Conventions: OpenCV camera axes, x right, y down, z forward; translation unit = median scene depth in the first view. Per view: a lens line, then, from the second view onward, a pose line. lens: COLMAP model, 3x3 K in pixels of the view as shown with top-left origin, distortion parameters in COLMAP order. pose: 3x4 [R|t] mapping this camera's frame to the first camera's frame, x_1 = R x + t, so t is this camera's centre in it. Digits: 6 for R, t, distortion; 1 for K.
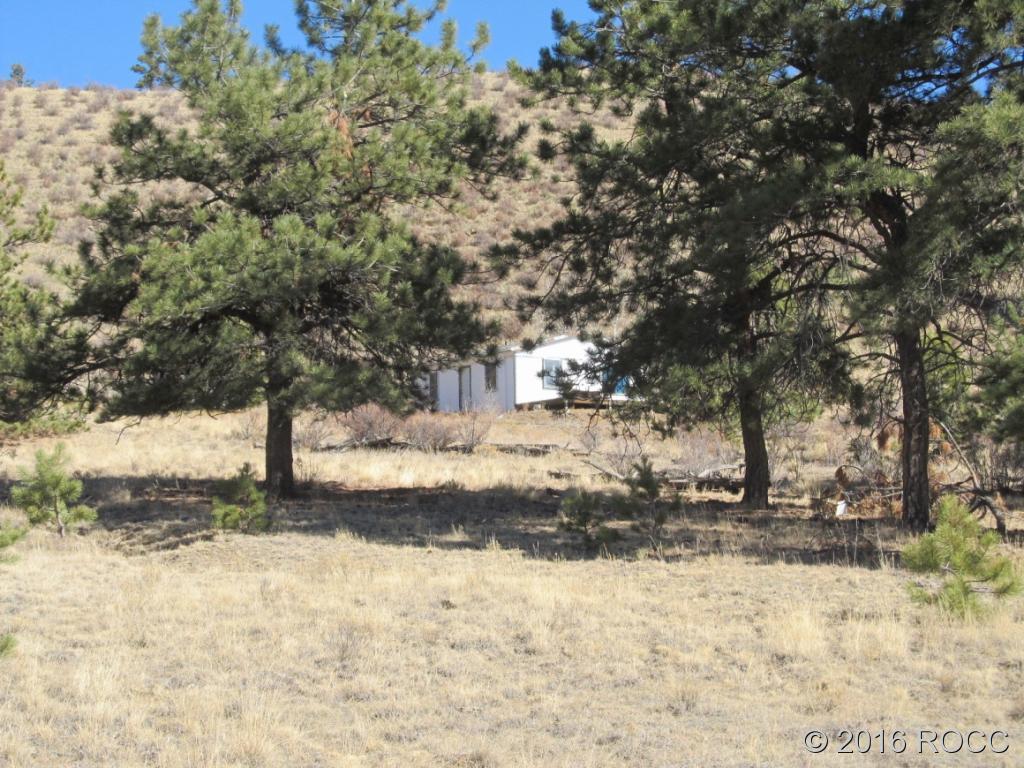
lens RADIAL K [[2323.7, 0, 512.0], [0, 2323.7, 384.0], [0, 0, 1]] dist [0.020791, 0.108362]
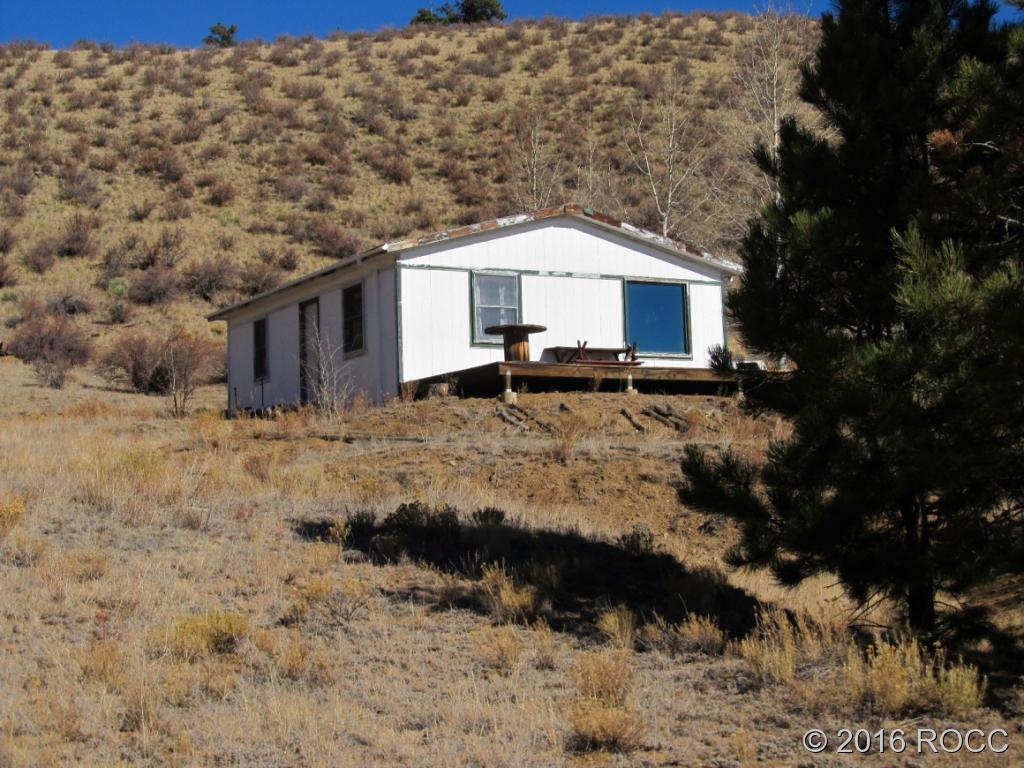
lens RADIAL K [[1833.6, 0, 512.0], [0, 1833.6, 384.0], [0, 0, 1]] dist [-0.013417, -0.067872]
pose [[0.996520, -0.023973, -0.079832, 0.025723], [0.024553, 0.999679, 0.006289, 0.003970], [0.079655, -0.008228, 0.996789, 0.381459]]
